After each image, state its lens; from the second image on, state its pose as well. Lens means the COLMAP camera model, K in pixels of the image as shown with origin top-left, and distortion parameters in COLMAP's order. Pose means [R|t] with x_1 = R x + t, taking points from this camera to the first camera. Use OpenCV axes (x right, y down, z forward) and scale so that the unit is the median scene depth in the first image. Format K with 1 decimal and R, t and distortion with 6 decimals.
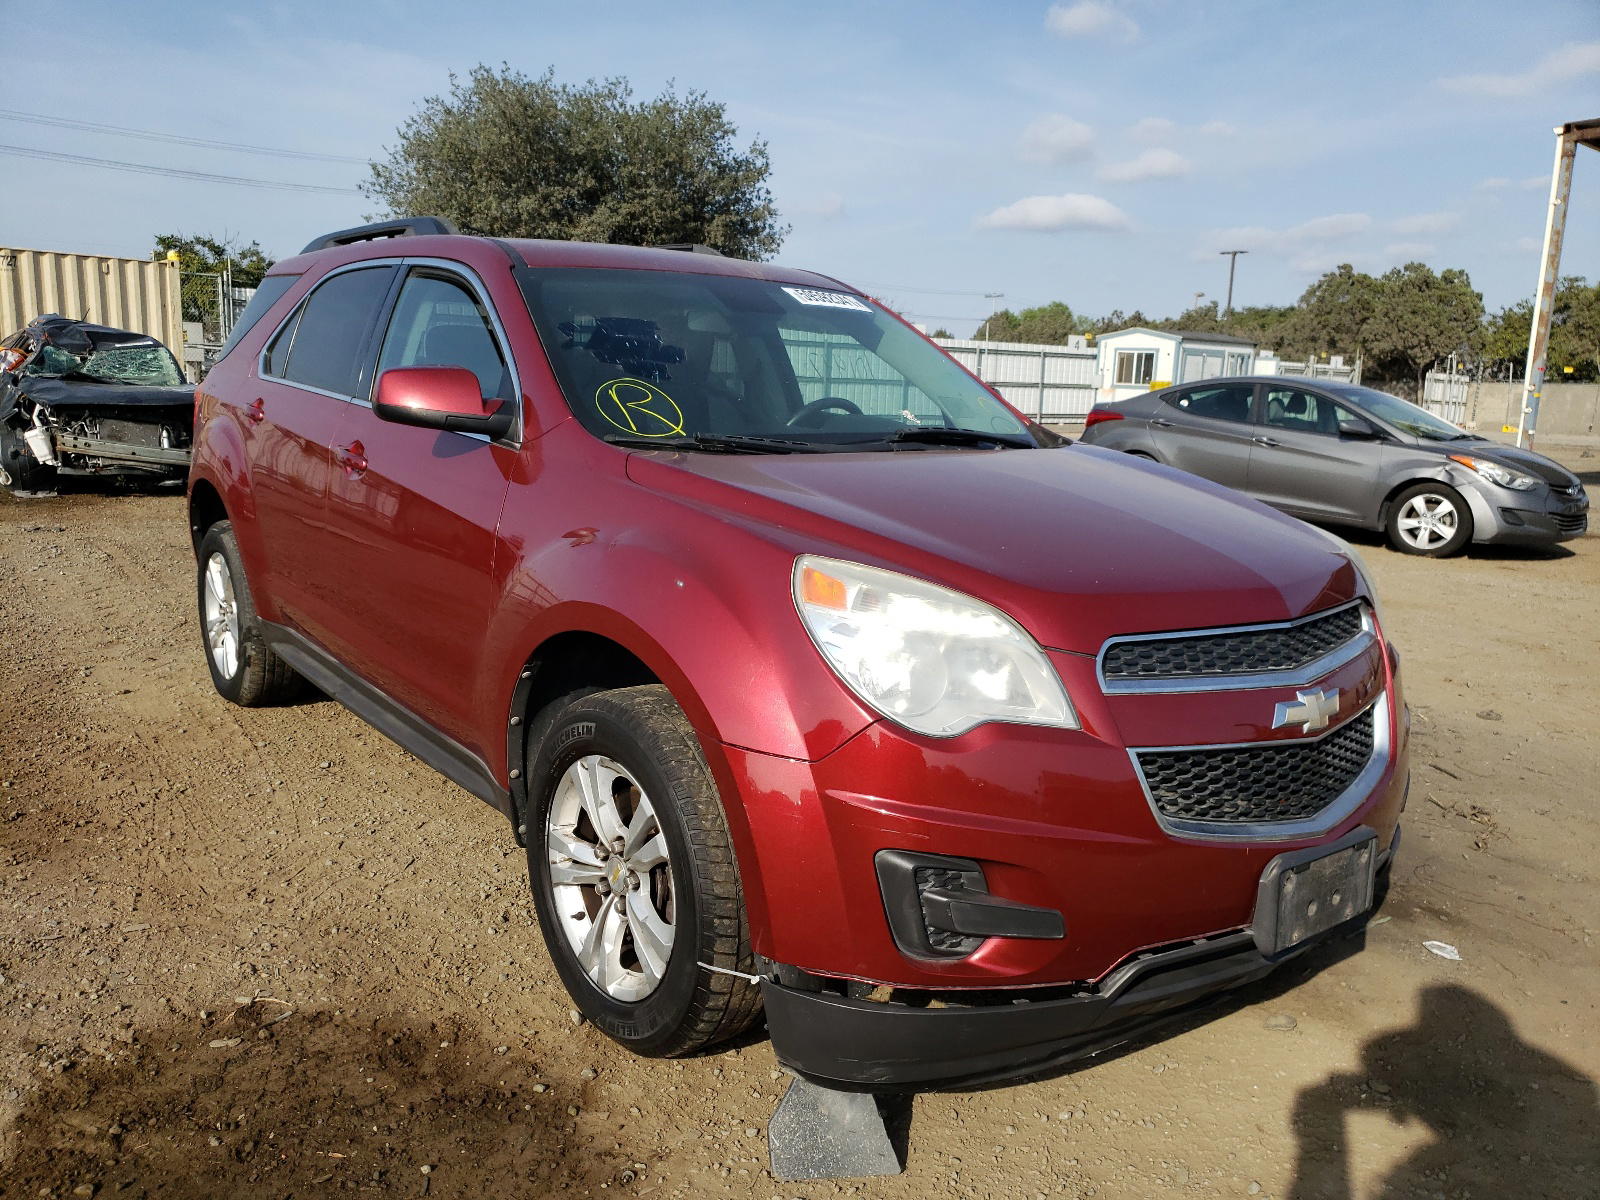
lens RADIAL K [[1225.3, 0, 799.6], [0, 1225.3, 632.8], [0, 0, 1]] dist [0.001860, 0.030404]
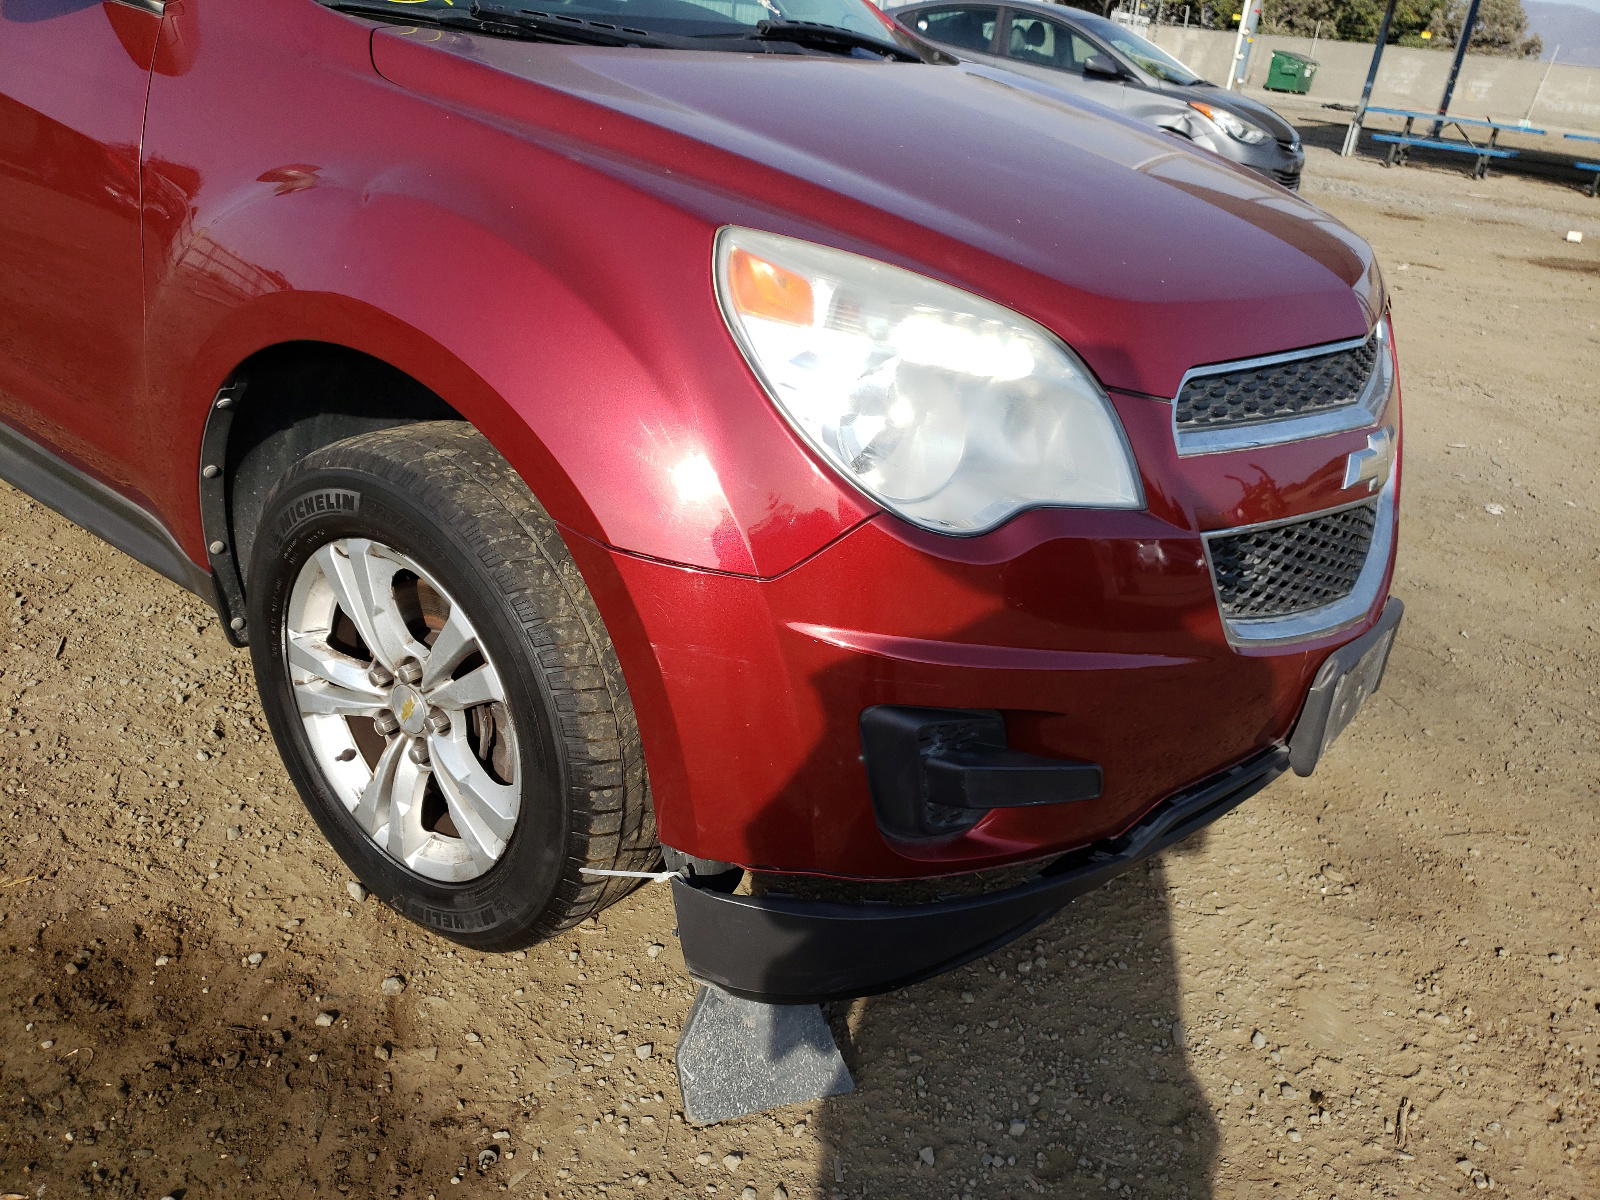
lens RADIAL K [[1225.3, 0, 799.6], [0, 1225.3, 632.8], [0, 0, 1]] dist [0.001860, 0.030404]
pose [[0.968820, -0.055427, 0.241484, -0.103918], [-0.013933, 0.960926, 0.276456, -0.034597], [-0.247372, -0.271200, 0.930192, 0.335890]]
